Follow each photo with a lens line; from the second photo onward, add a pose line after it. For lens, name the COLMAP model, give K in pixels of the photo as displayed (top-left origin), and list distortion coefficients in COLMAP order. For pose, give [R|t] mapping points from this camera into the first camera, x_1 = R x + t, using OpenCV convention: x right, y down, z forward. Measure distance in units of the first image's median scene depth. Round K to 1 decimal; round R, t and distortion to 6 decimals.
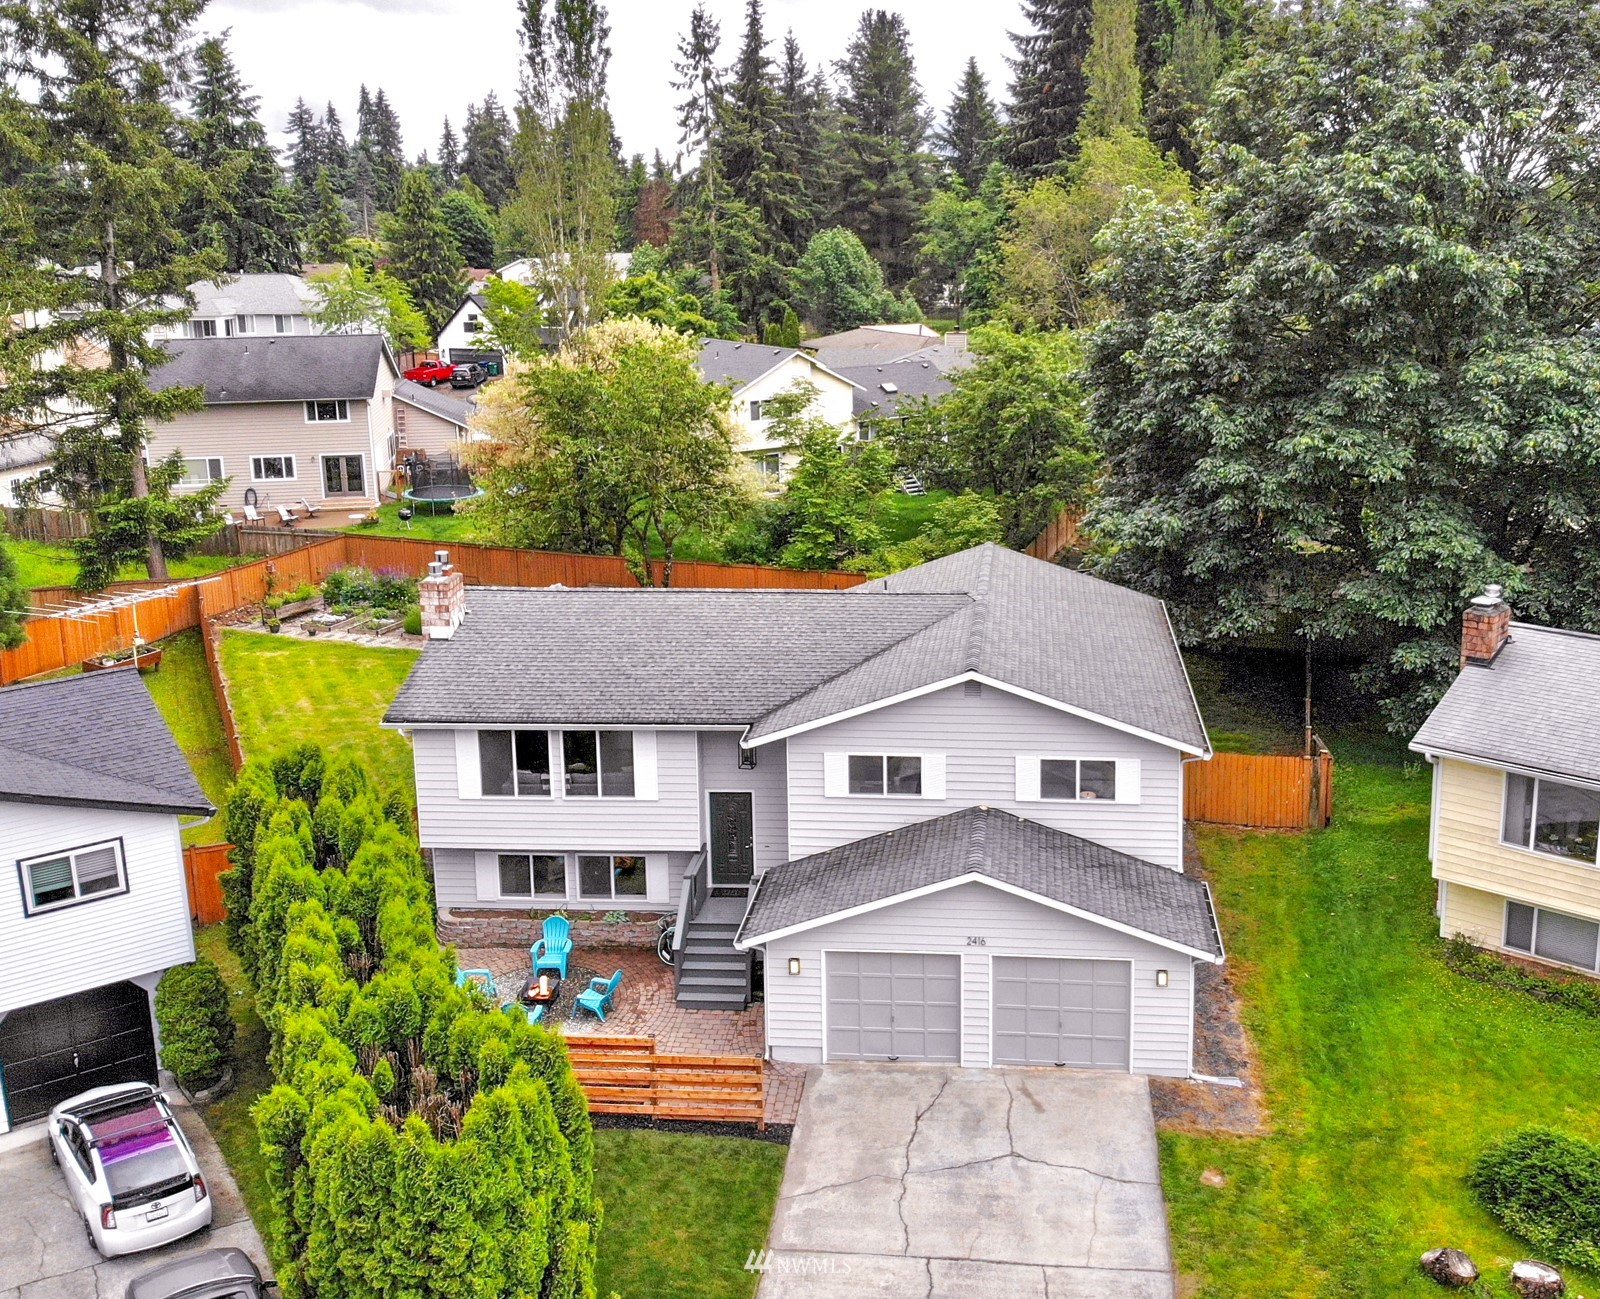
lens RADIAL K [[1459.0, 0, 895.2], [0, 1459.0, 538.2], [0, 0, 1]] dist [0.232144, -0.603923]
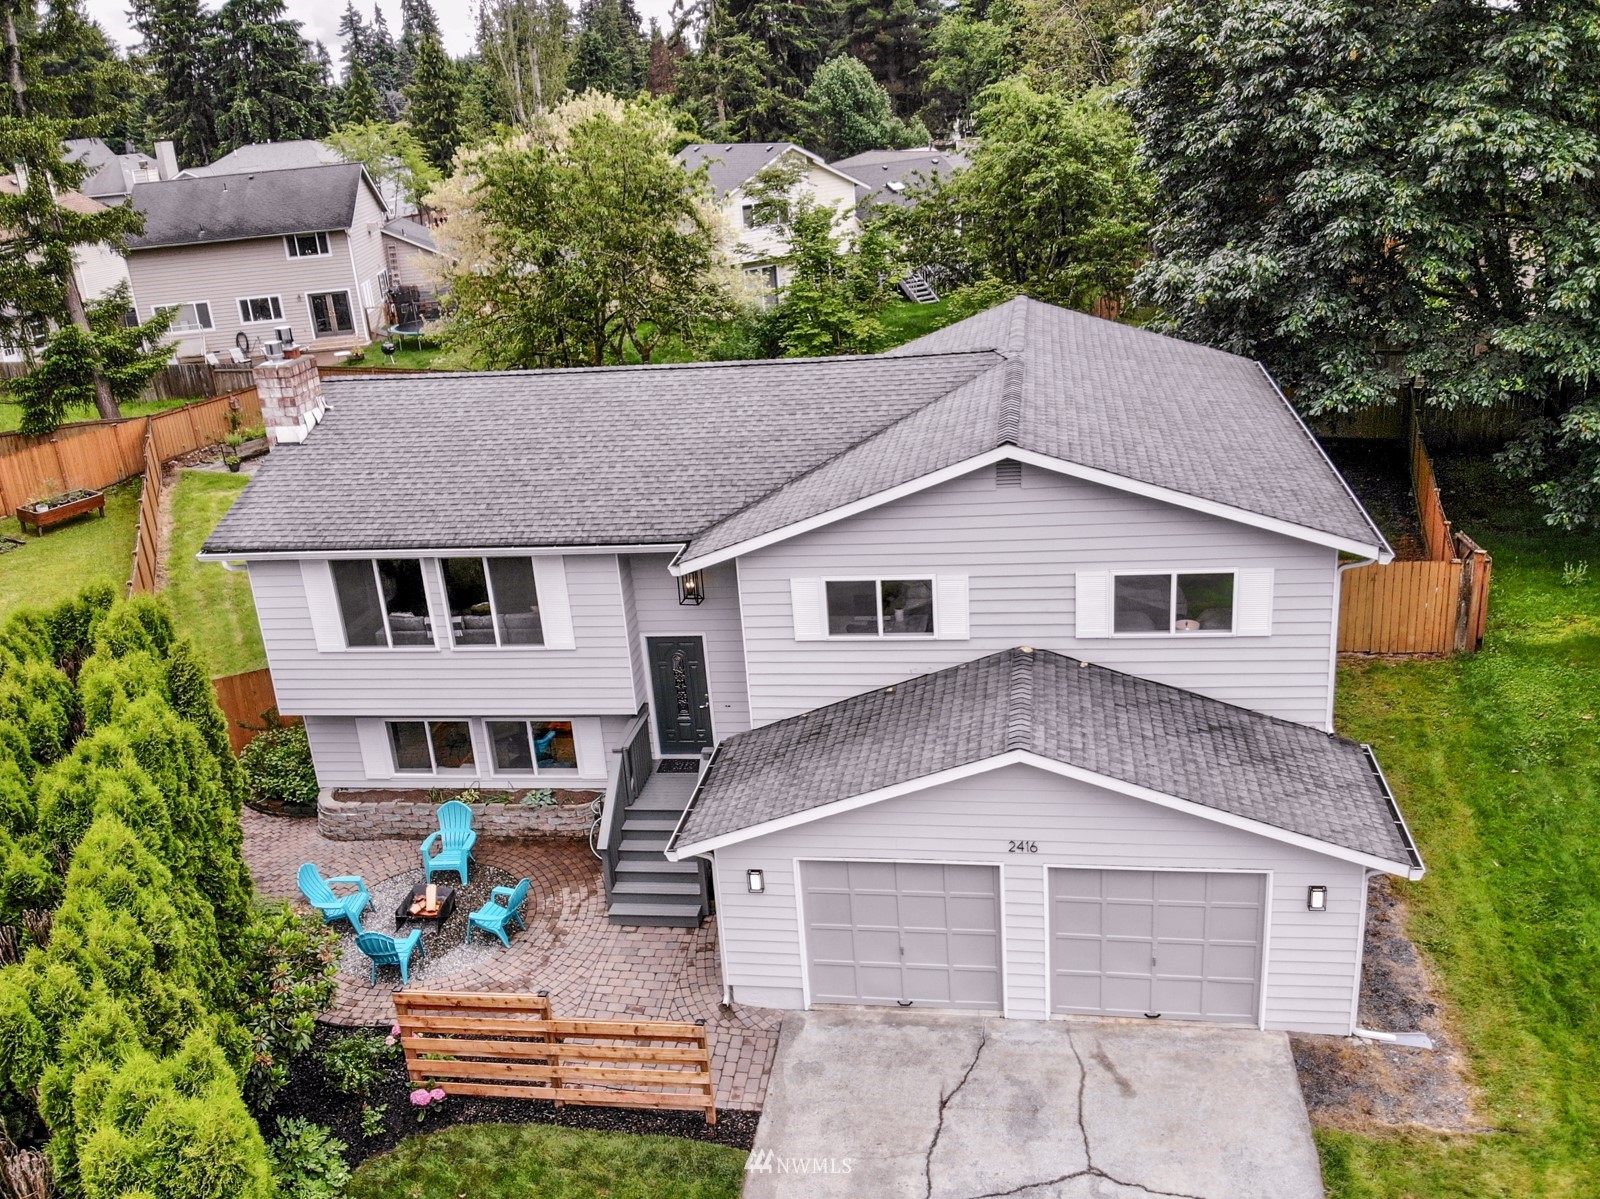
lens RADIAL K [[1364.5, 0, 800.0], [0, 1364.5, 599.5], [0, 0, 1]] dist [0.174418, -0.407503]
pose [[0.995606, -0.033125, -0.087582, 0.010932], [0.046206, 0.987325, 0.151835, 0.054364], [0.081442, -0.155215, 0.984518, 0.337434]]
